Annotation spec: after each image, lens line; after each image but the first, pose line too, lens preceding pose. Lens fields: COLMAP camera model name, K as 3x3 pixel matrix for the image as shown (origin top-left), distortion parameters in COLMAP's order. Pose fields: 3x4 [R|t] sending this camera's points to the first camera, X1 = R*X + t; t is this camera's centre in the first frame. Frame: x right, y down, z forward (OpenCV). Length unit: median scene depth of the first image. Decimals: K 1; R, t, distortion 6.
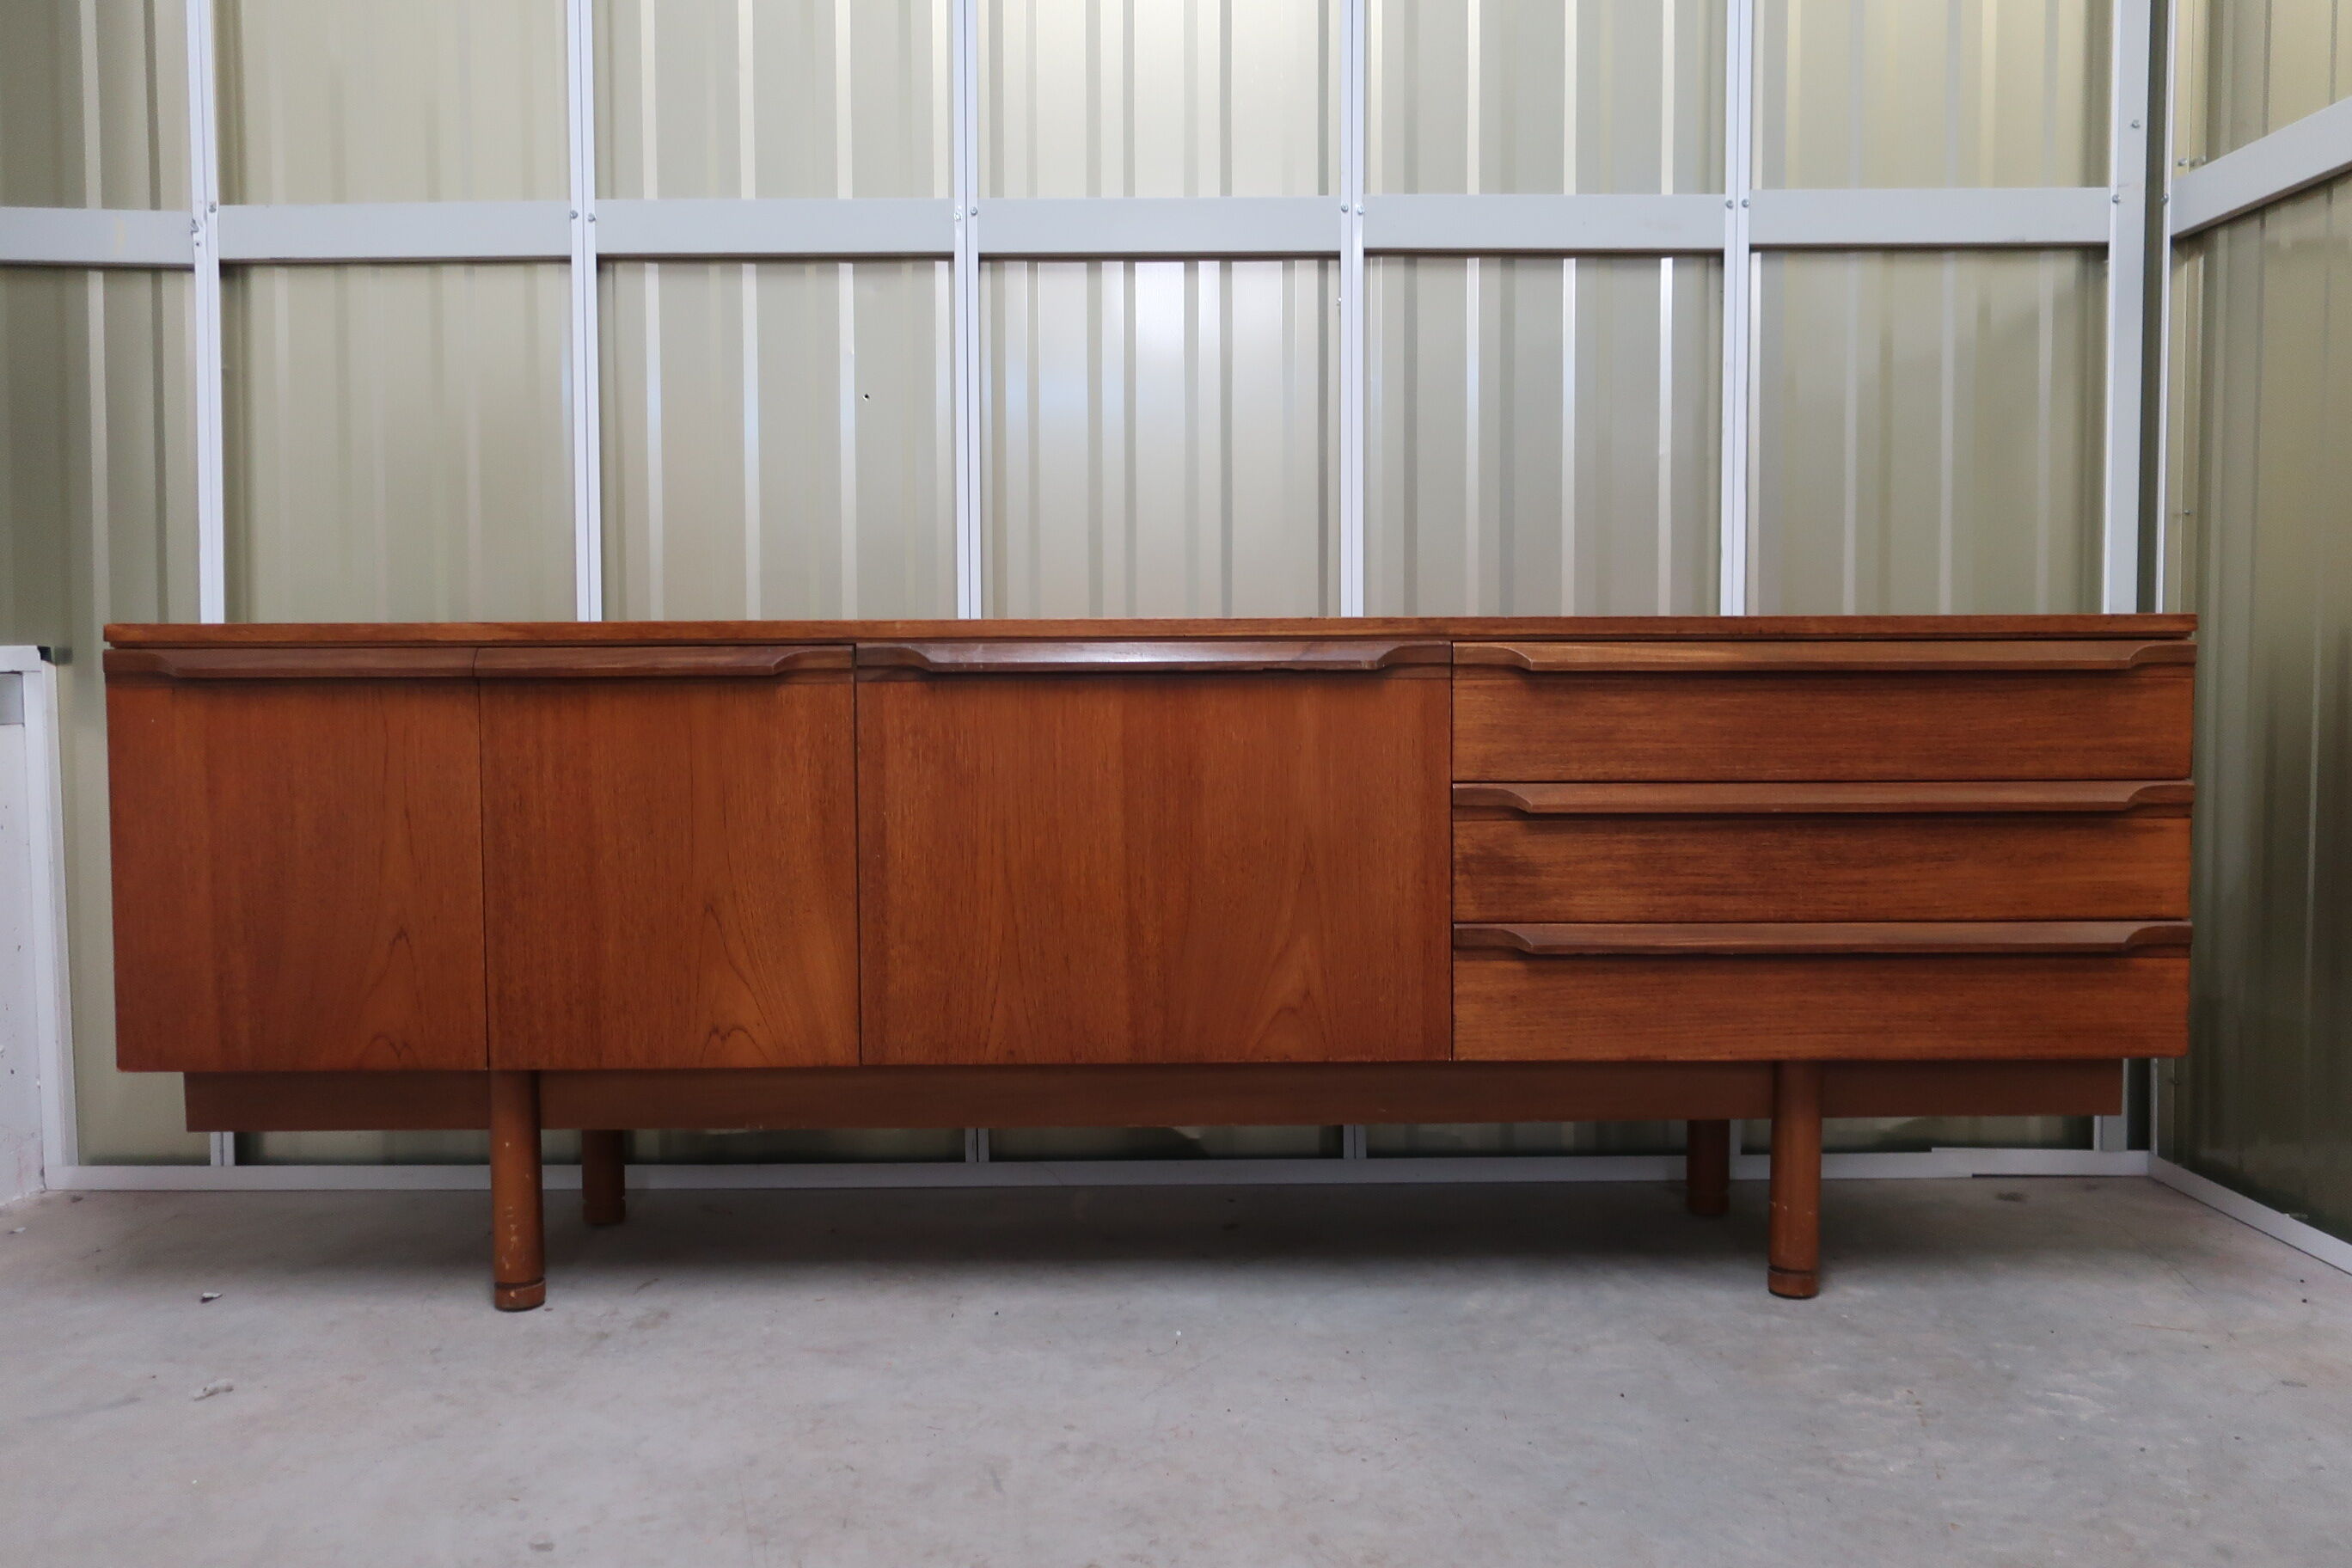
lens RADIAL K [[1857.8, 0, 1149.6], [0, 1857.8, 791.6], [0, 0, 1]] dist [0.001720, -0.002122]
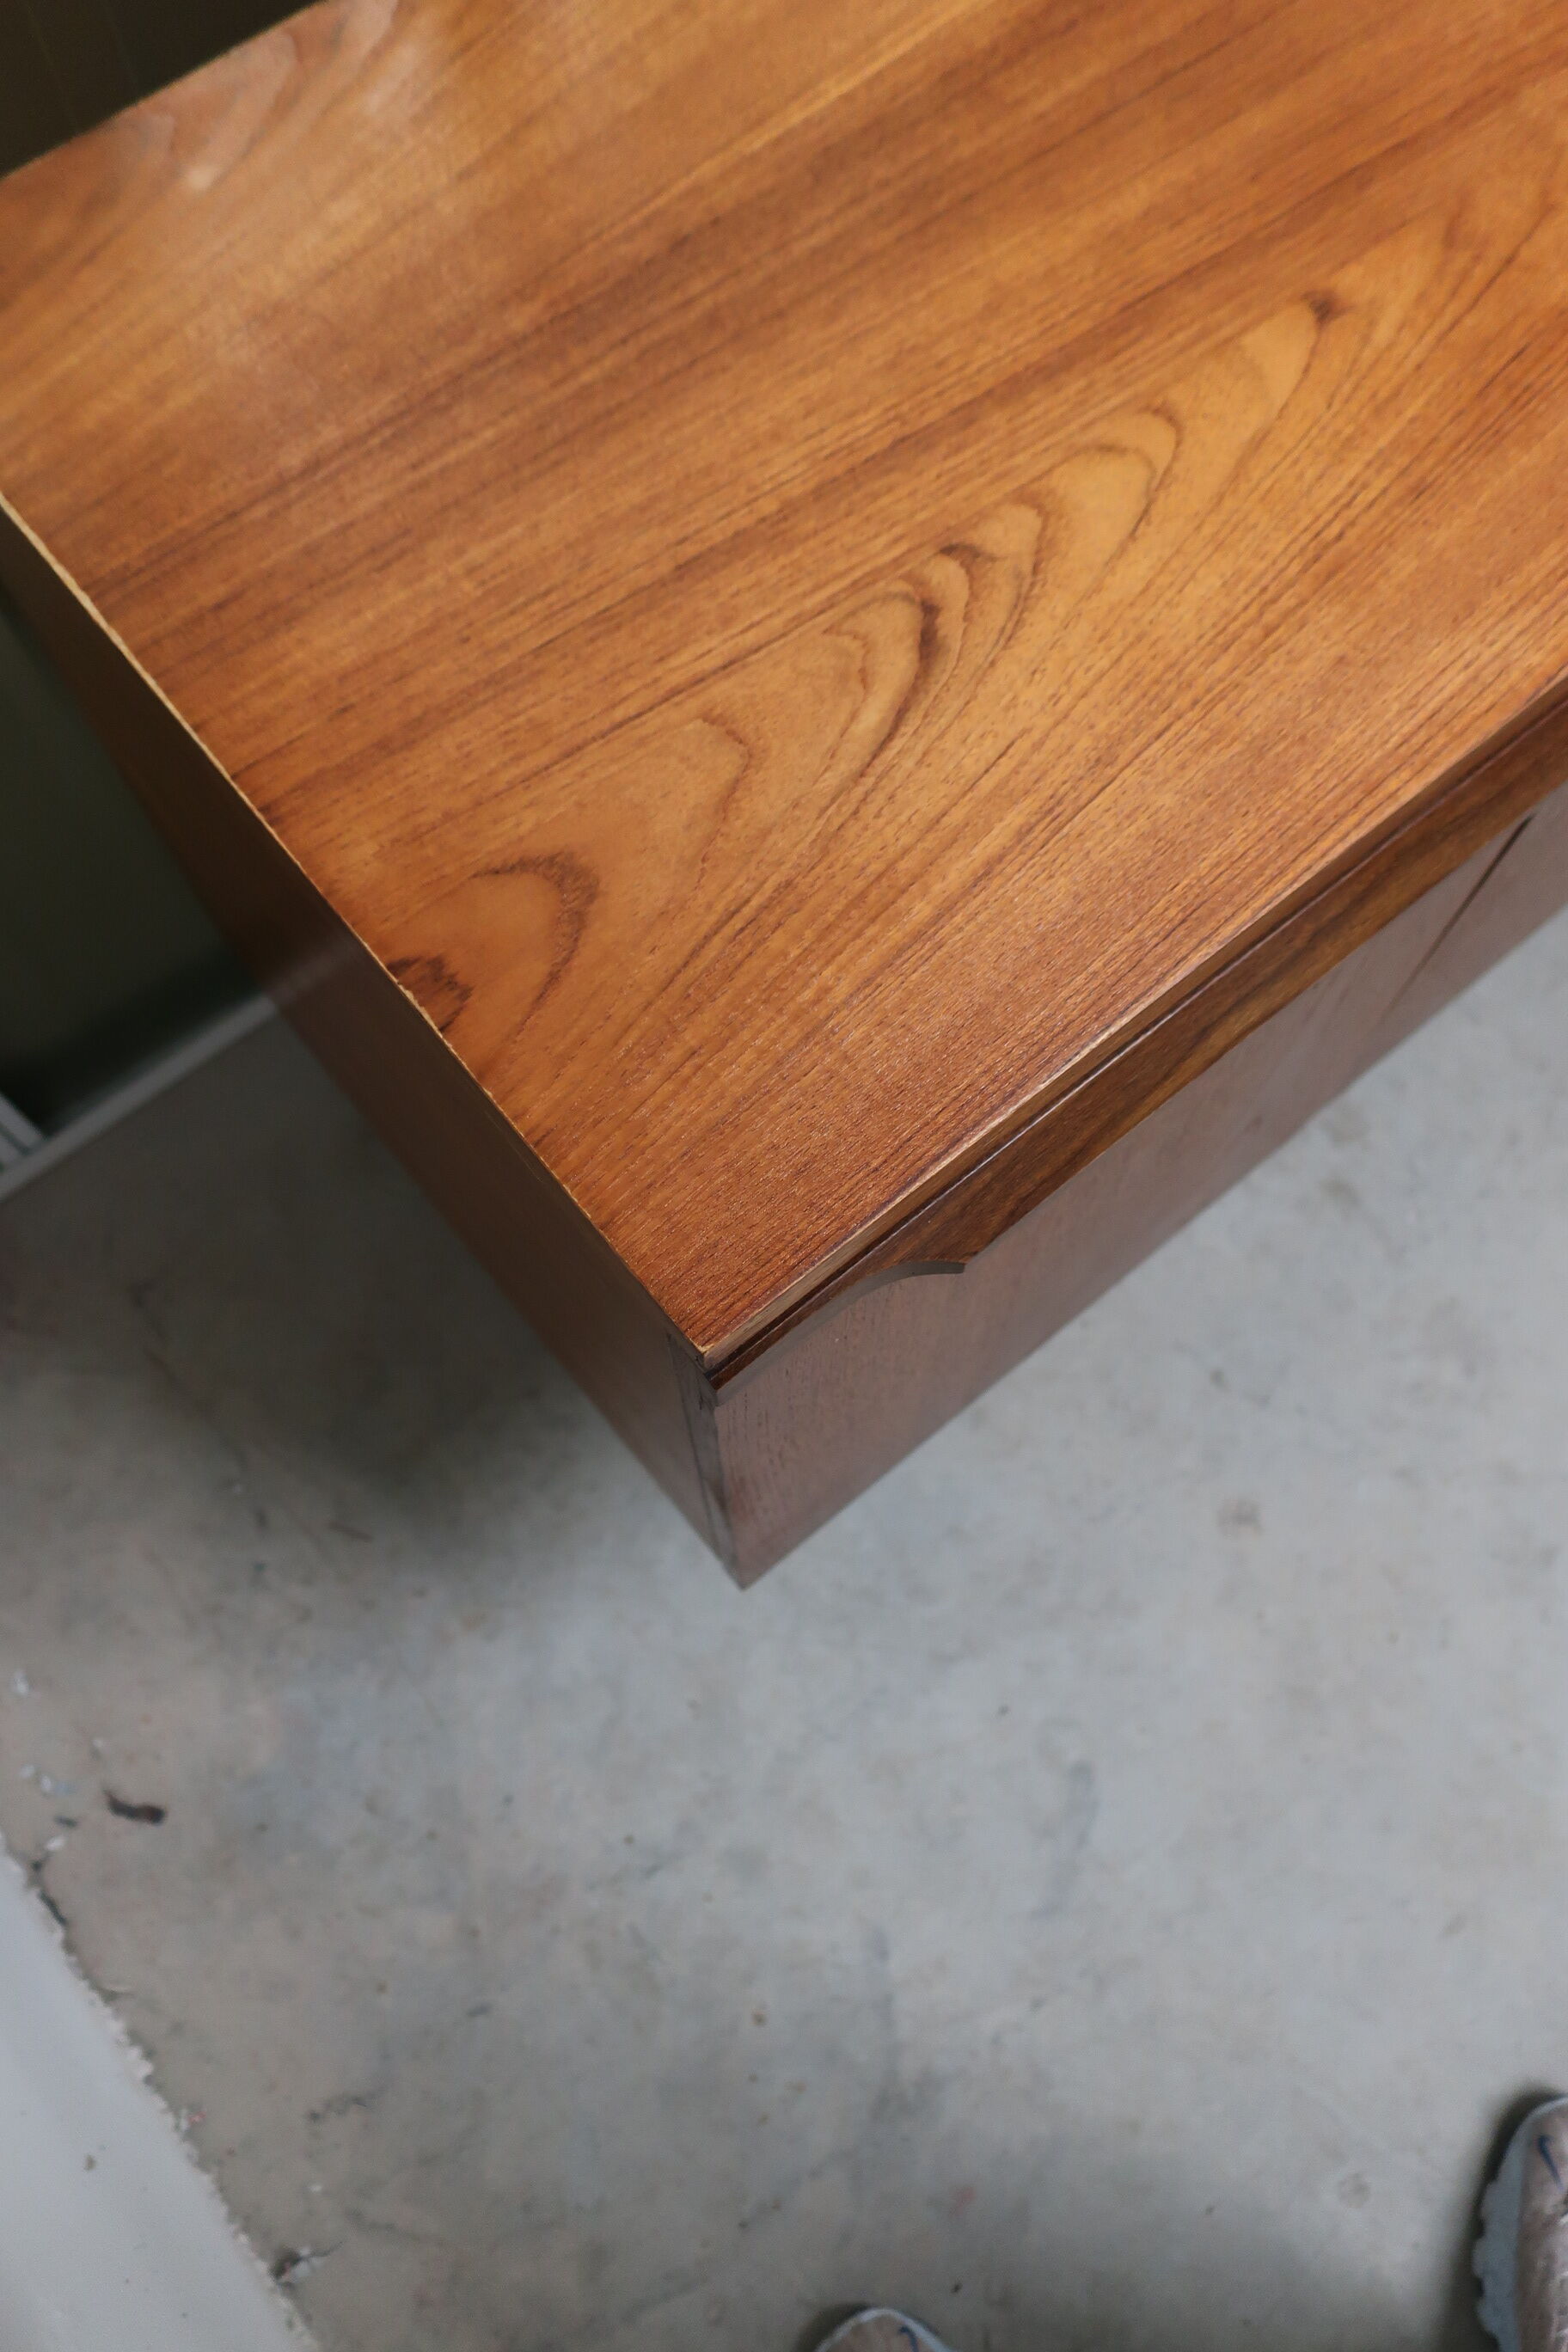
lens RADIAL K [[1857.8, 0, 780.1], [0, 1857.8, 1178.9], [0, 0, 1]] dist [0.001720, -0.002122]
pose [[0.770802, -0.598399, 0.218594, -0.593035], [0.025868, 0.372236, 0.927778, -0.331498], [-0.636550, -0.709478, 0.302400, 0.932240]]
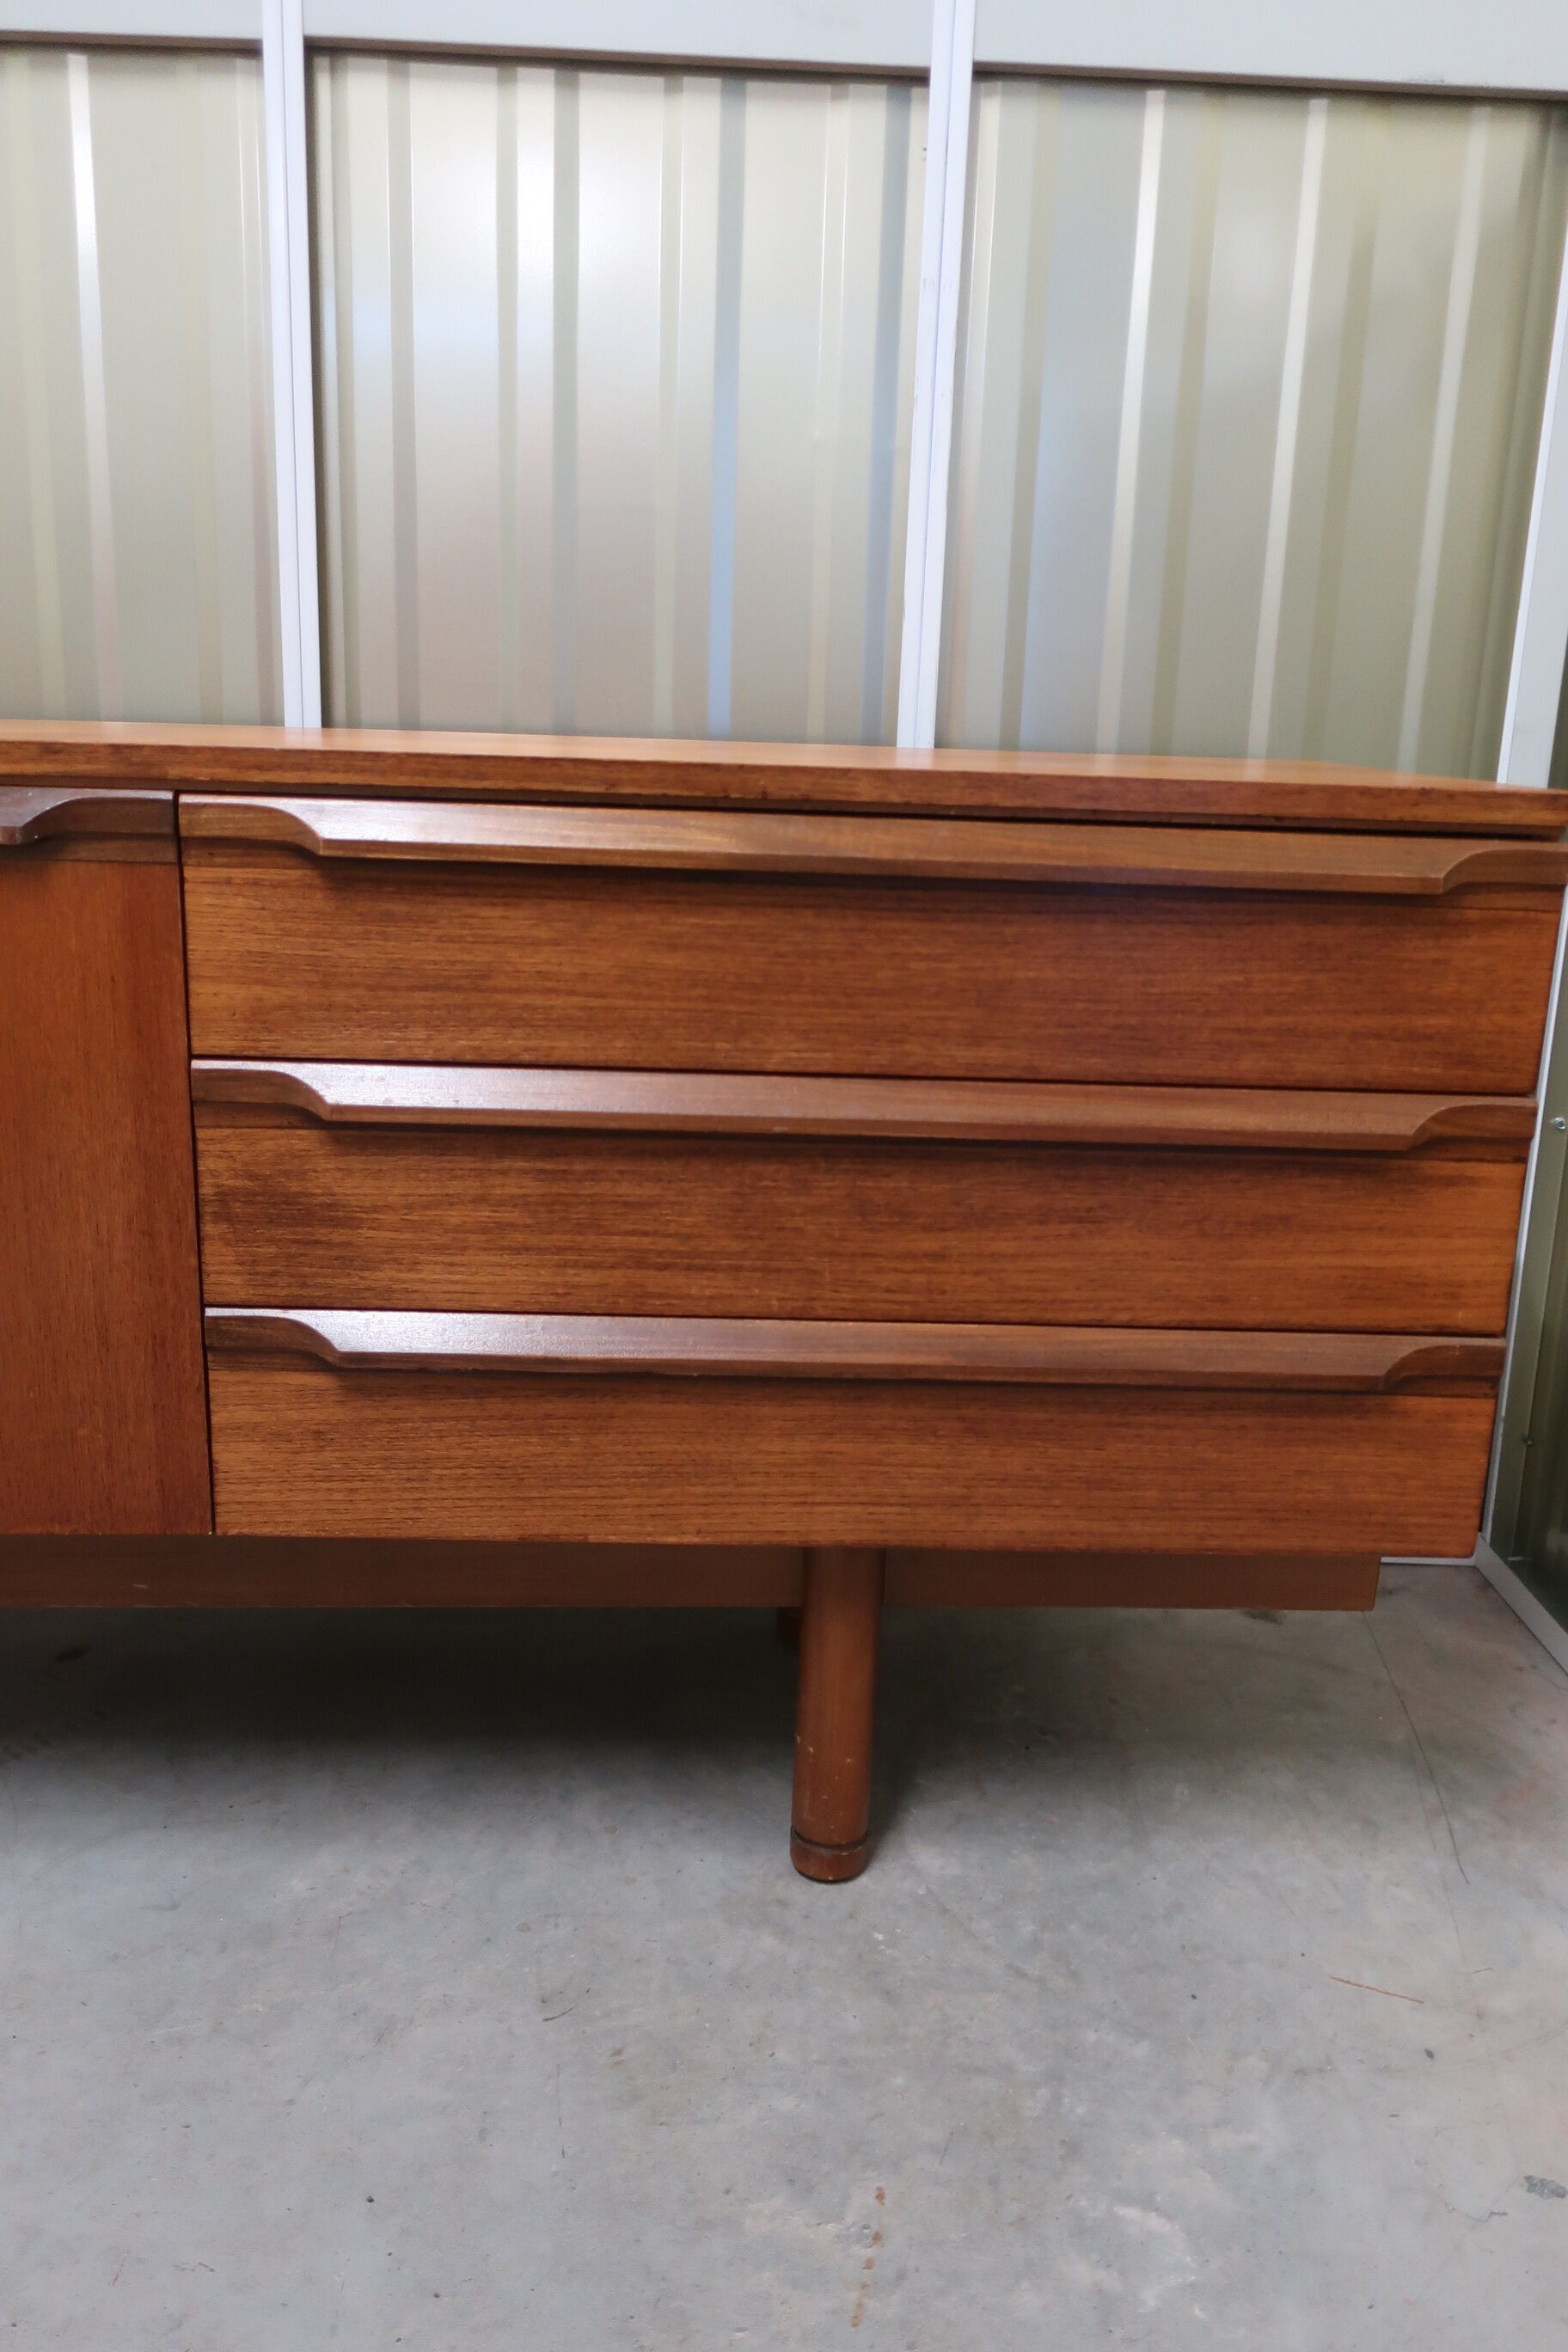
lens RADIAL K [[1857.8, 0, 773.5], [0, 1857.8, 1171.5], [0, 0, 1]] dist [0.001720, -0.002122]
pose [[0.998734, 0.029205, 0.040968, 0.310436], [-0.036816, 0.979215, 0.199456, -0.086265], [-0.034291, -0.200712, 0.979050, 0.457956]]
